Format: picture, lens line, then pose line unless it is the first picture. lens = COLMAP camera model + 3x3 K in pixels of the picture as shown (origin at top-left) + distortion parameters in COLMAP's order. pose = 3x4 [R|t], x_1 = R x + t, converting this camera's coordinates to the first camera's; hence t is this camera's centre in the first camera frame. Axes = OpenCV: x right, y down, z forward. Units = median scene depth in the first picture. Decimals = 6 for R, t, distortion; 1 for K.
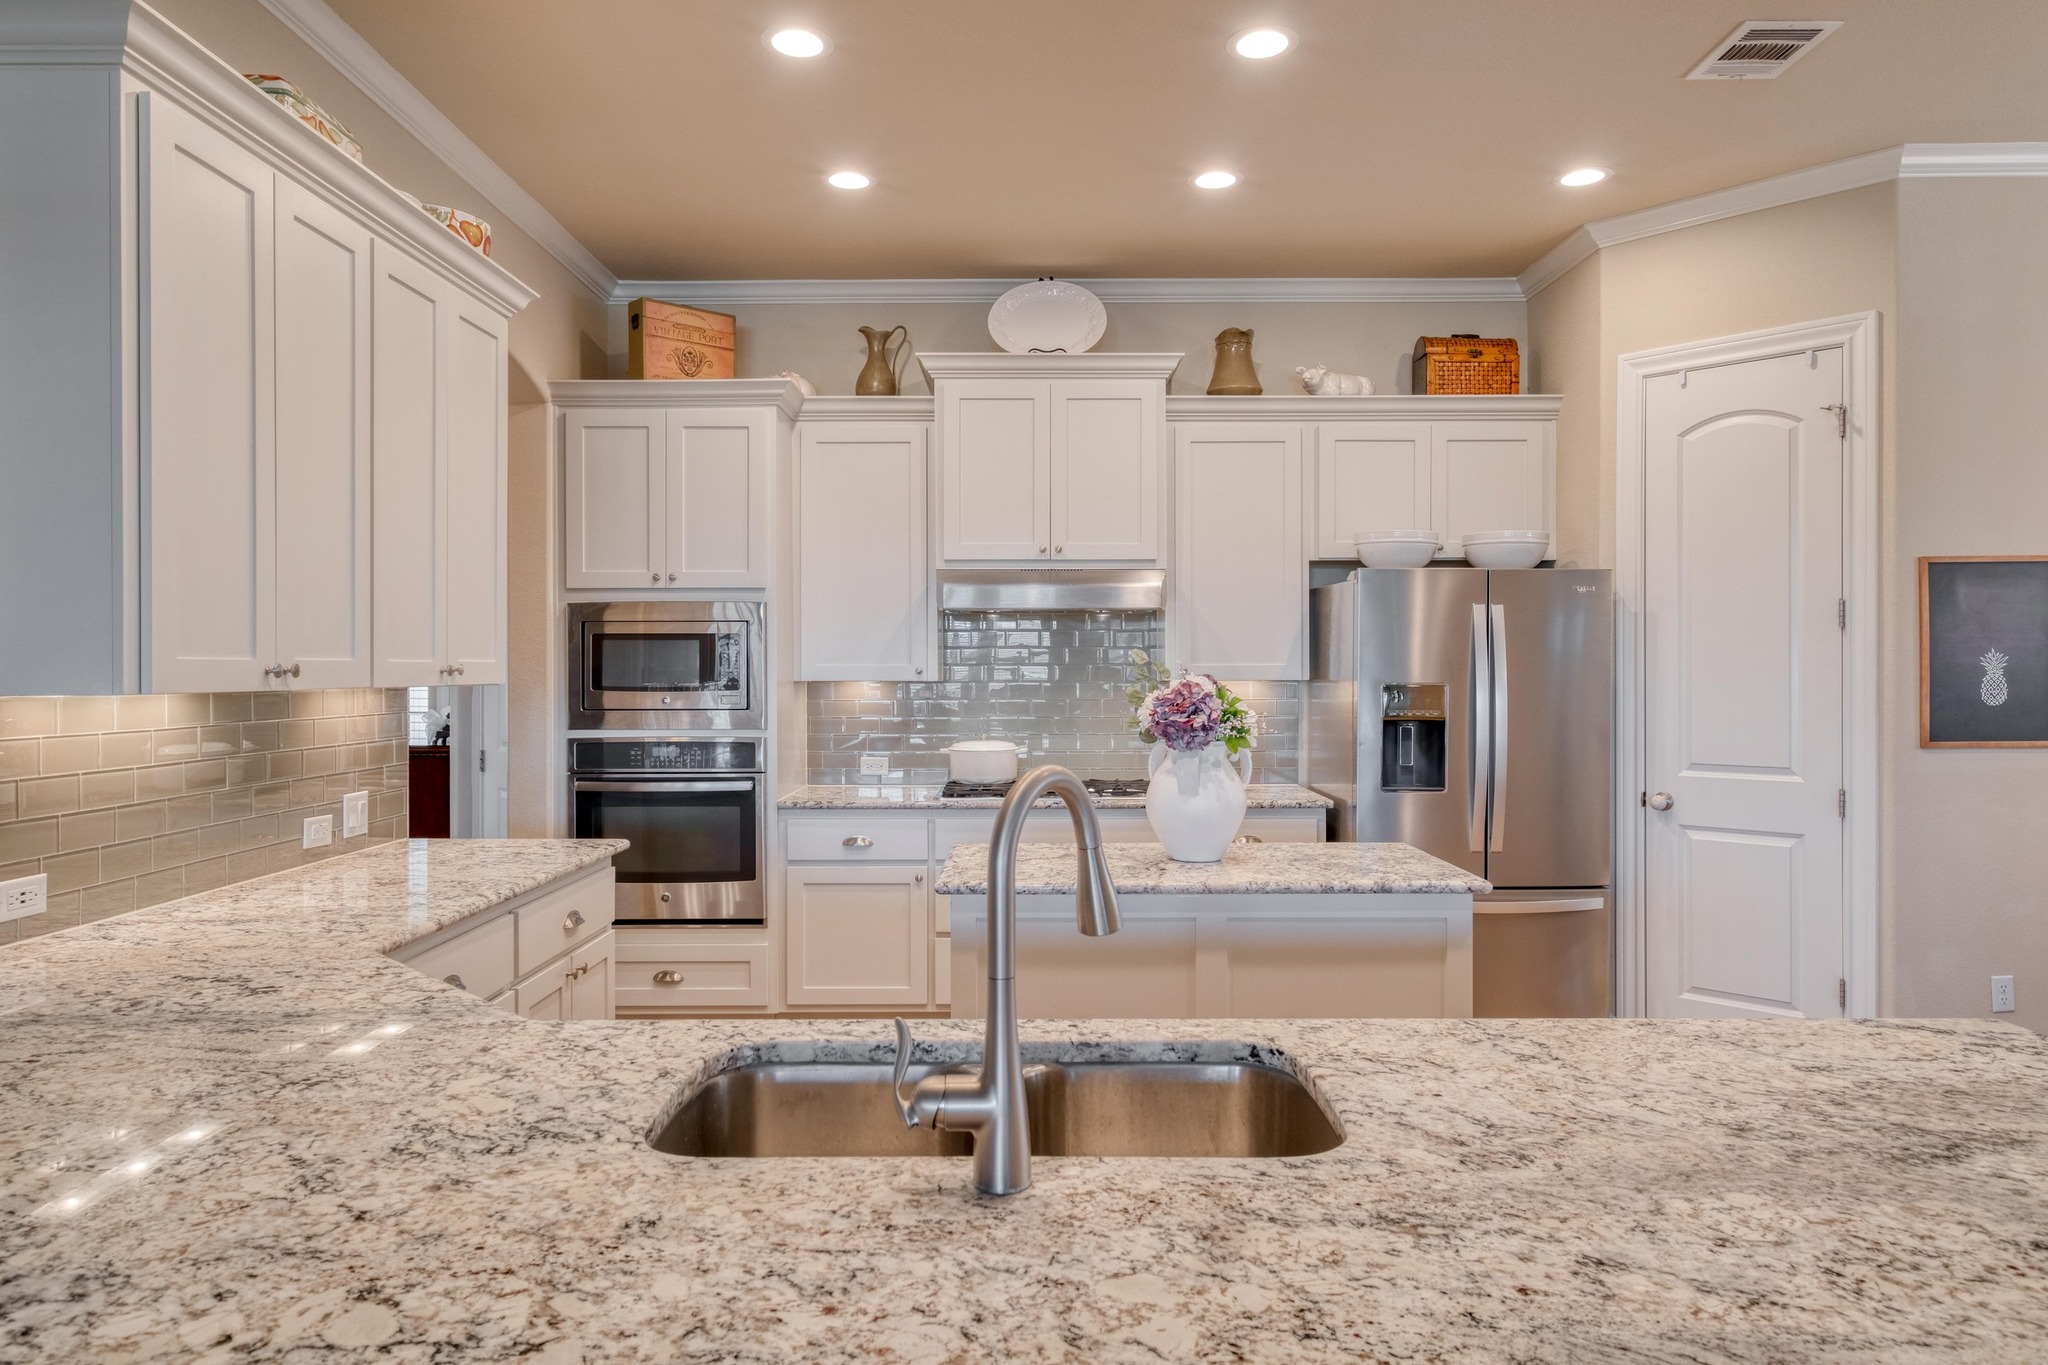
lens RADIAL K [[1302.5, 0, 1011.8], [0, 1302.5, 673.3], [0, 0, 1]] dist [0.006259, 0.001536]
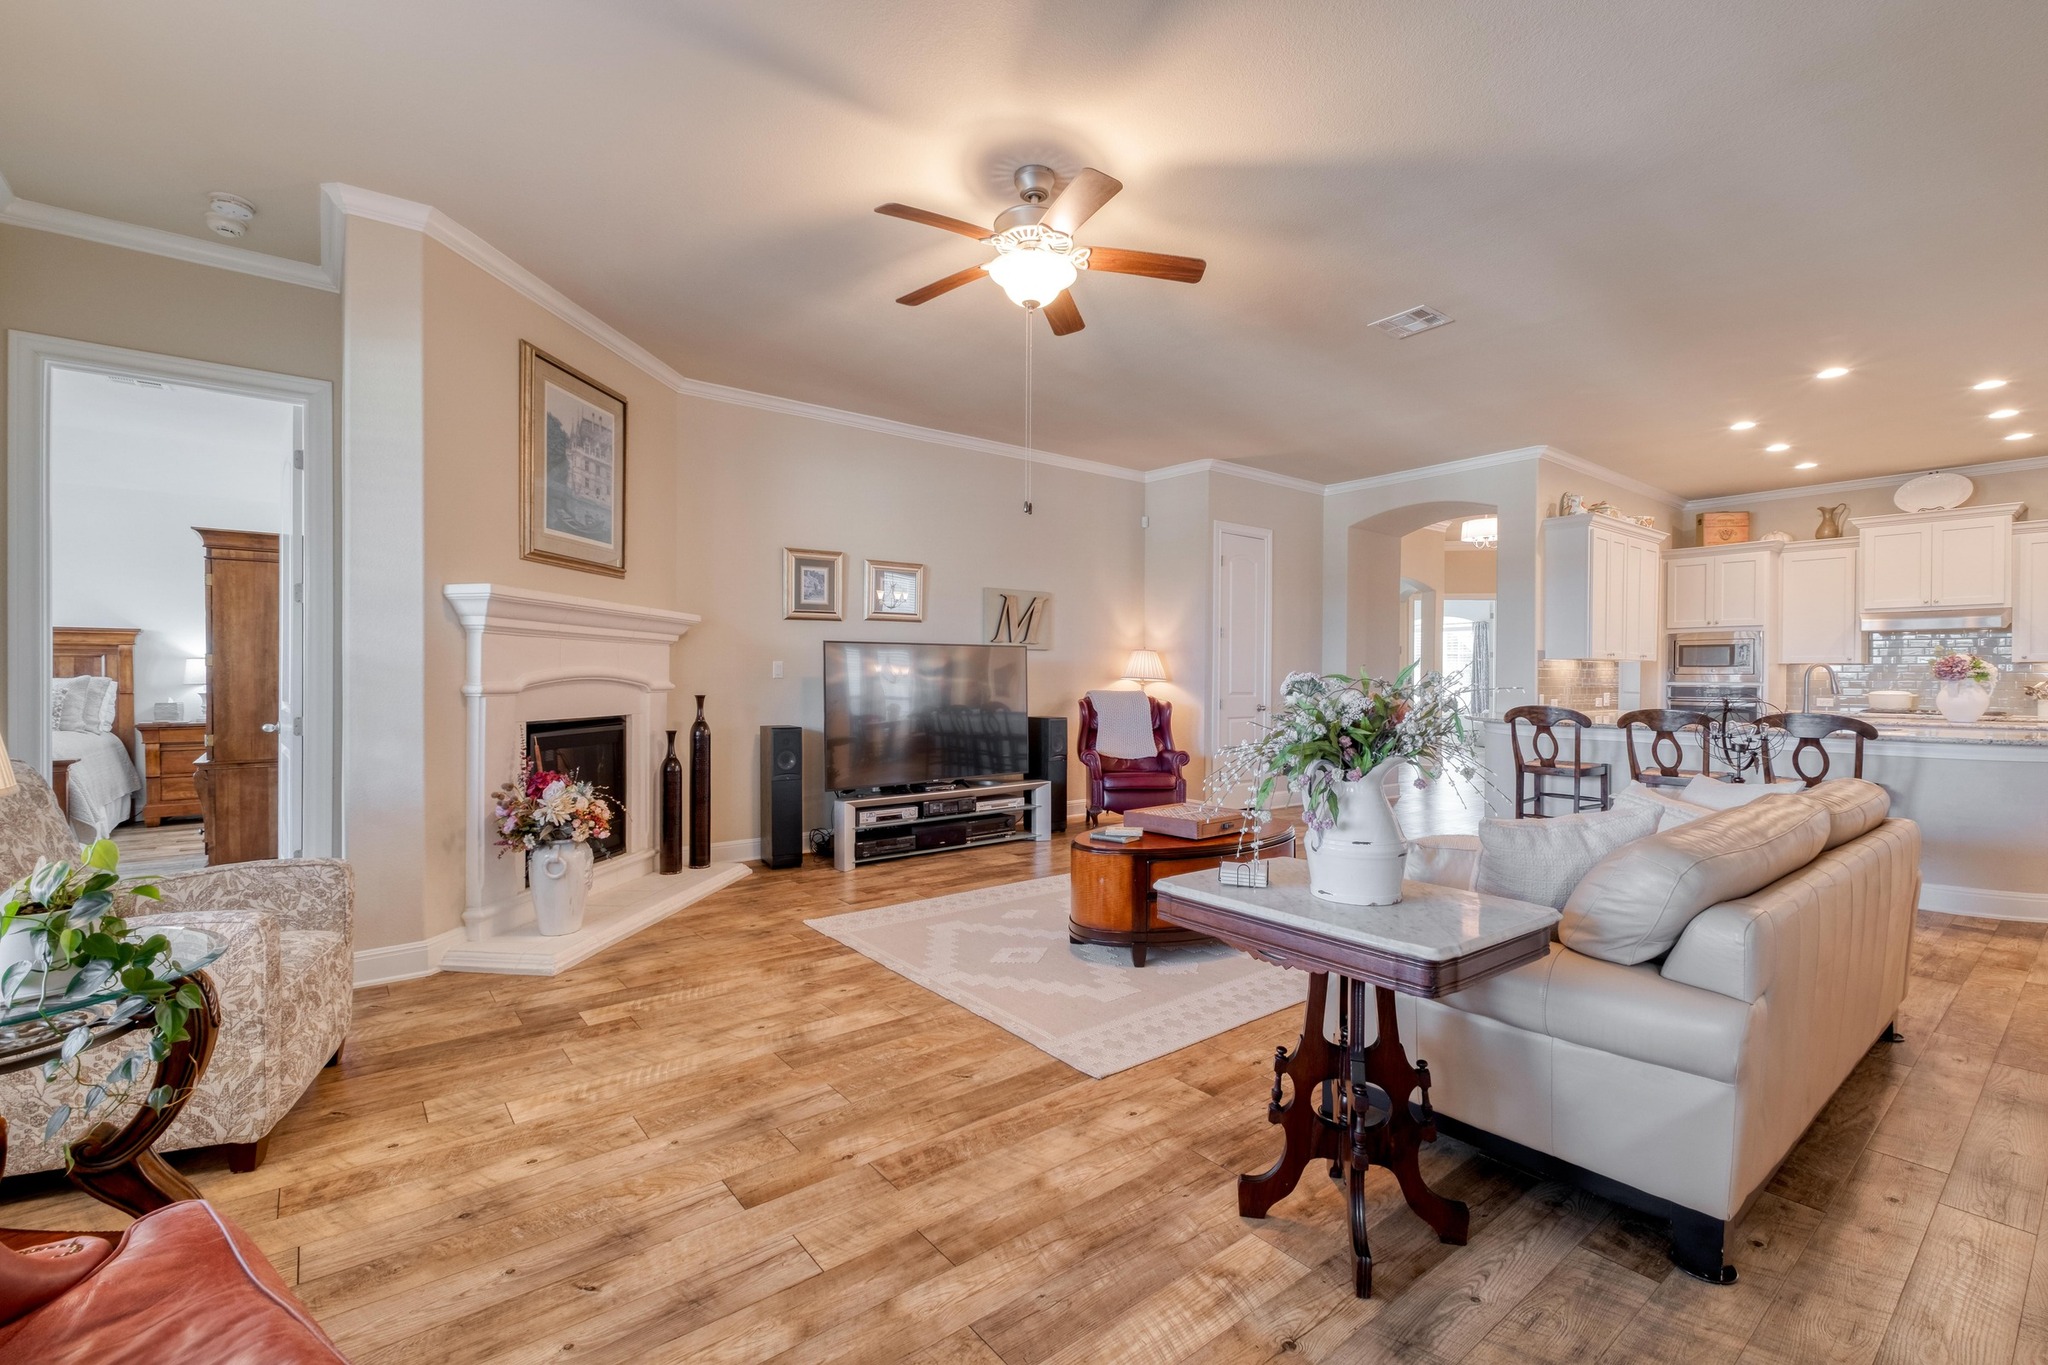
lens RADIAL K [[884.4, 0, 1027.4], [0, 884.4, 687.8], [0, 0, 1]] dist [-0.000959, -0.001509]
pose [[0.634752, 0.012971, -0.772607, 0.217546], [-0.005082, 0.999908, 0.012612, 0.038705], [0.772699, -0.004079, 0.634760, -1.123361]]
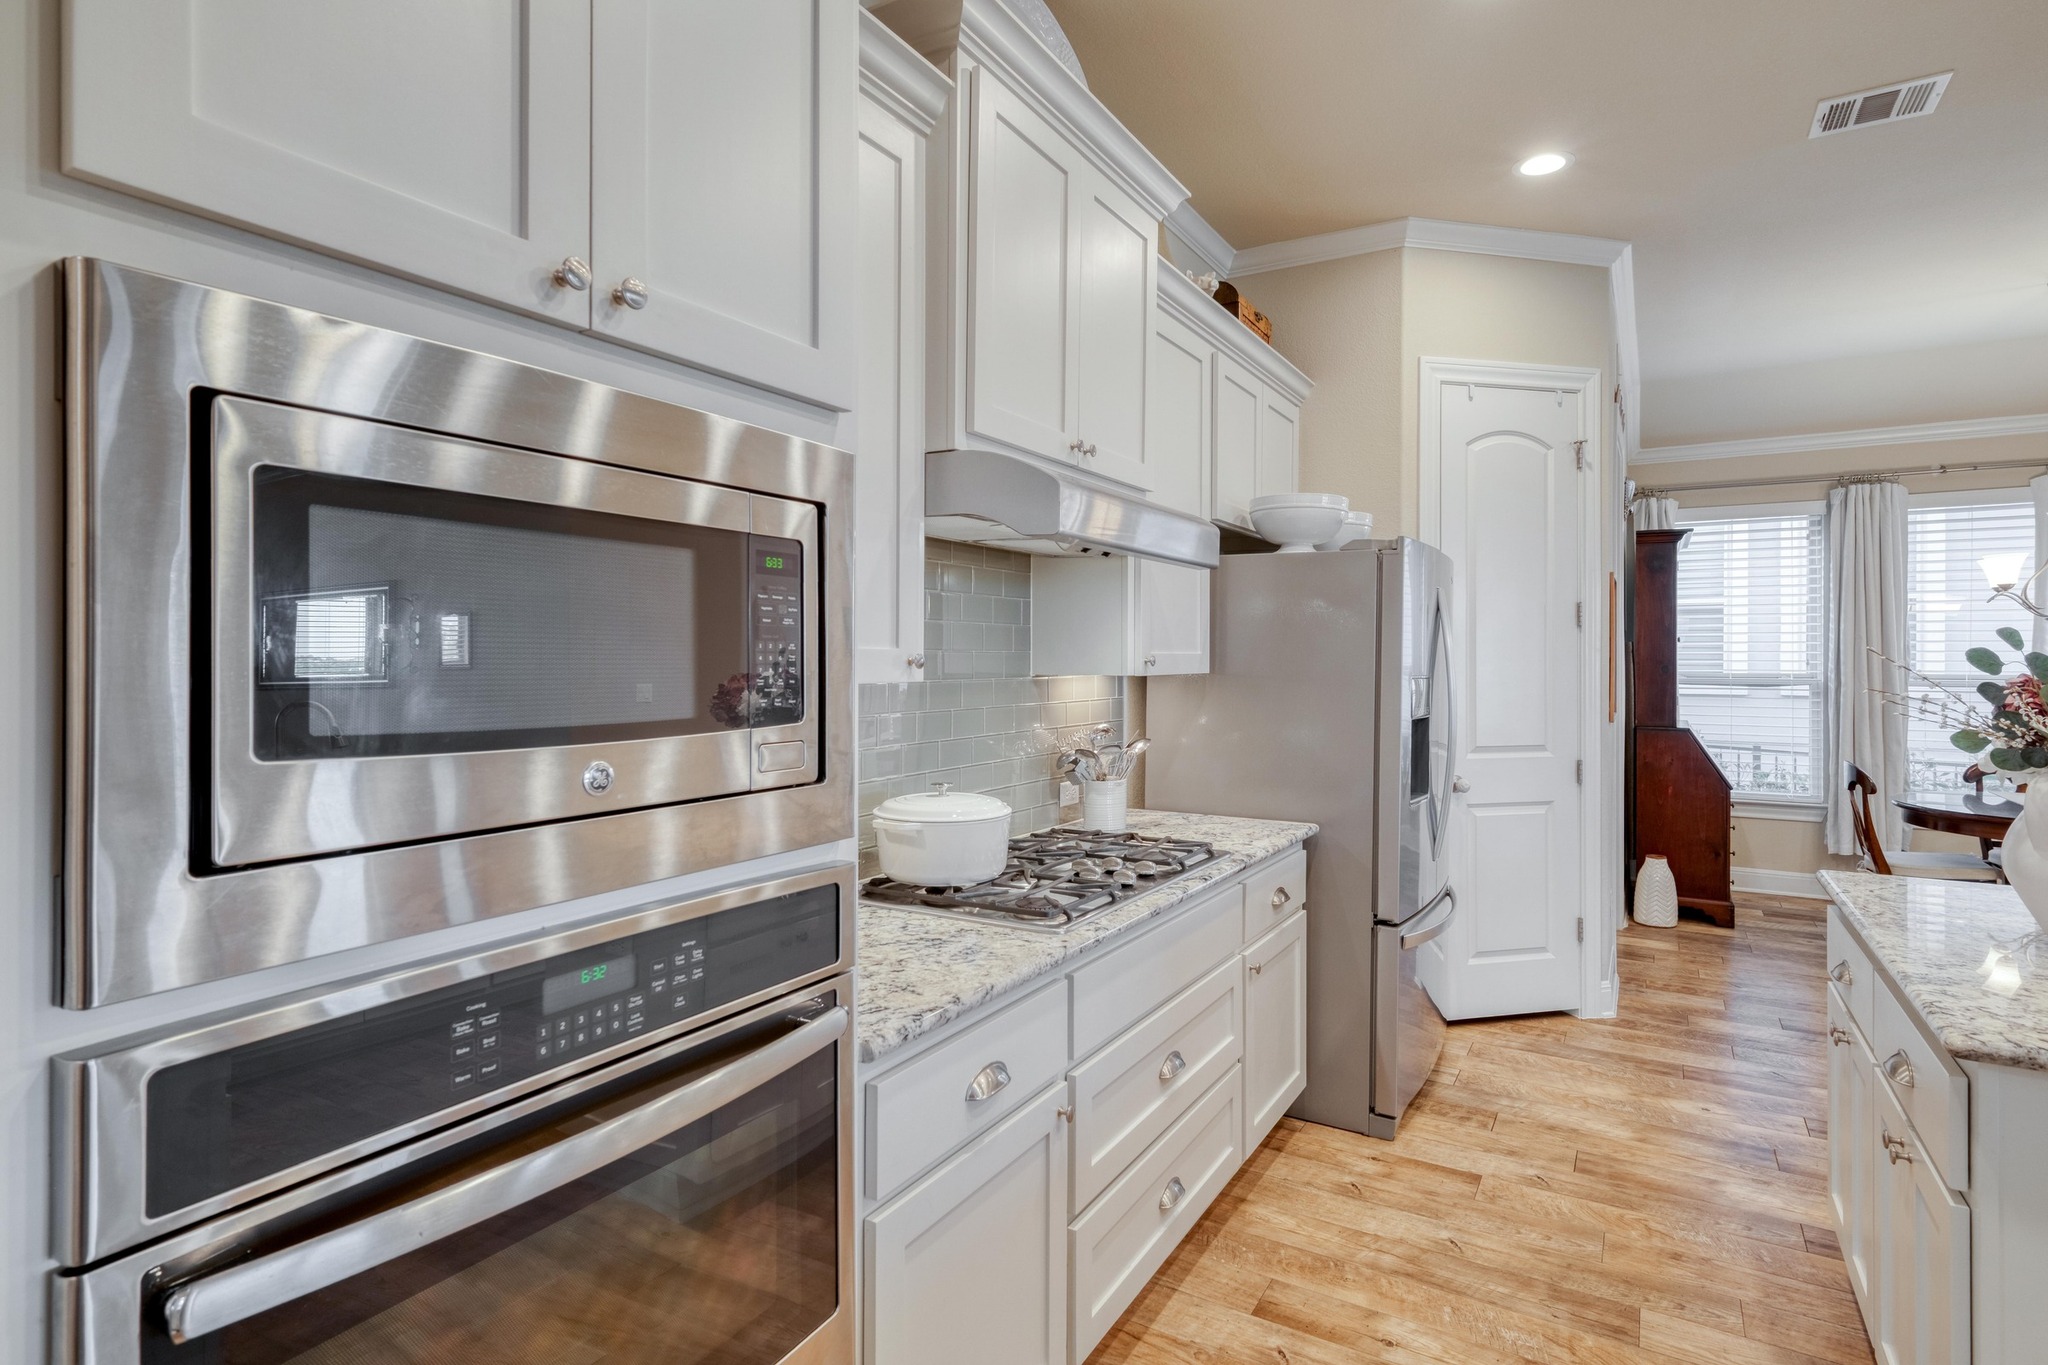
lens RADIAL K [[1046.2, 0, 1018.8], [0, 1046.2, 668.9], [0, 0, 1]] dist [0.001130, 0.000006]
pose [[0.508225, -0.004604, 0.861212, -0.394124], [0.005812, 0.999981, 0.001916, -0.000099], [-0.861204, 0.004032, 0.508243, 0.821770]]
